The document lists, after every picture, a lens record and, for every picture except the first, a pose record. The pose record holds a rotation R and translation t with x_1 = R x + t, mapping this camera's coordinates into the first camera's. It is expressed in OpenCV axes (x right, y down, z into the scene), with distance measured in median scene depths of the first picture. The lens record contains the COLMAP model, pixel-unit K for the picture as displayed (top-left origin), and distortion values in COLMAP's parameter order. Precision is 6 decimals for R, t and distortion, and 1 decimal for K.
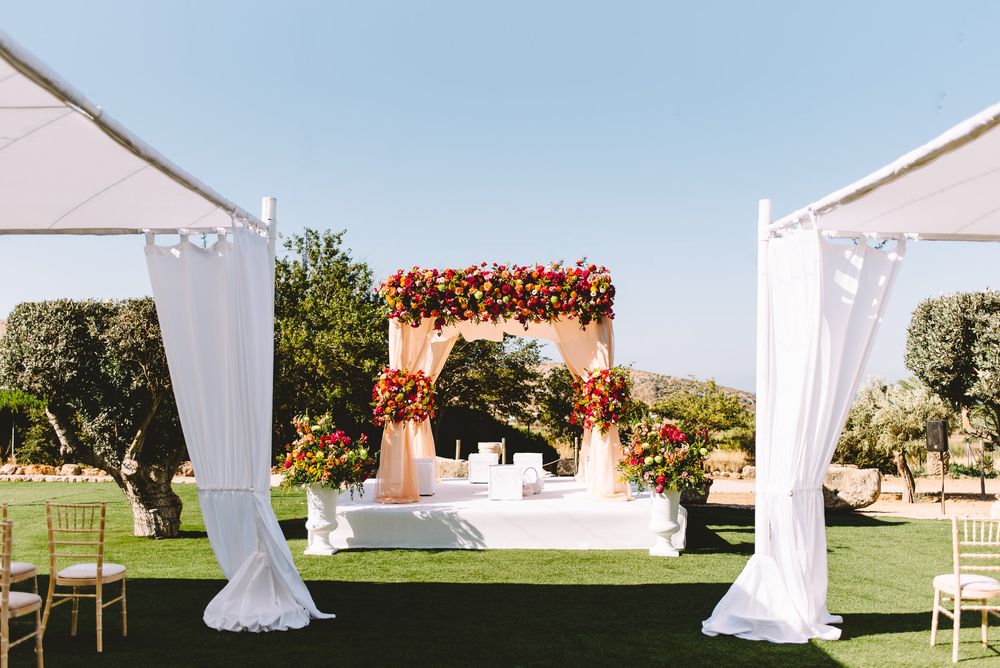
lens RADIAL K [[1054.0, 0, 546.2], [0, 1054.0, 330.1], [0, 0, 1]] dist [0.001235, -0.006683]
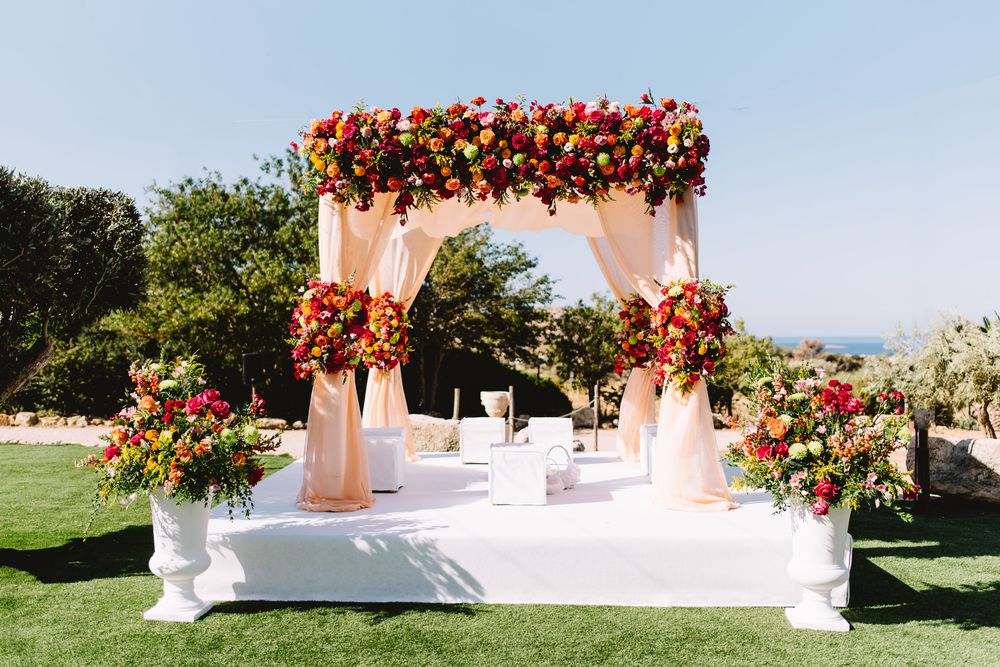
lens RADIAL K [[1009.5, 0, 518.5], [0, 1009.5, 350.0], [0, 0, 1]] dist [-0.056451, -0.001965]
pose [[0.999499, 0.002537, -0.031549, -0.020665], [-0.000261, 0.997410, 0.071932, 0.034601], [0.031650, -0.071887, 0.996910, 0.446808]]
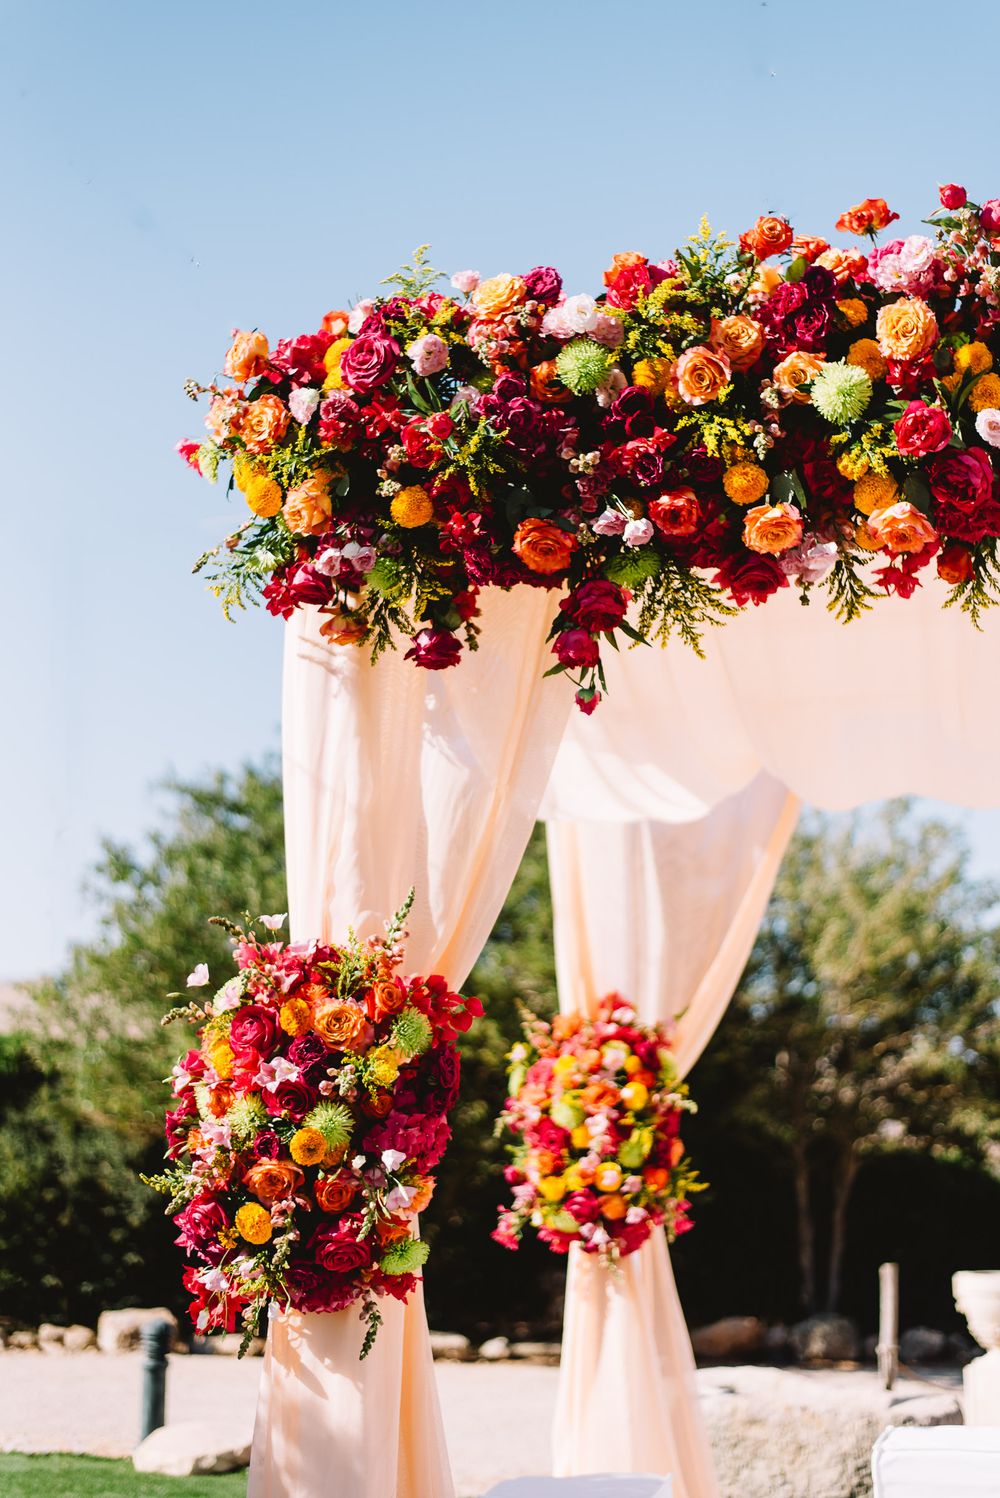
lens RADIAL K [[2261.1, 0, 500.0], [0, 2261.1, 749.0], [0, 0, 1]] dist [0.000447, -0.002462]
pose [[0.964826, -0.056846, -0.256669, -0.033040], [0.030621, 0.993996, -0.105042, 0.044193], [0.261100, 0.093488, 0.960774, 0.699486]]
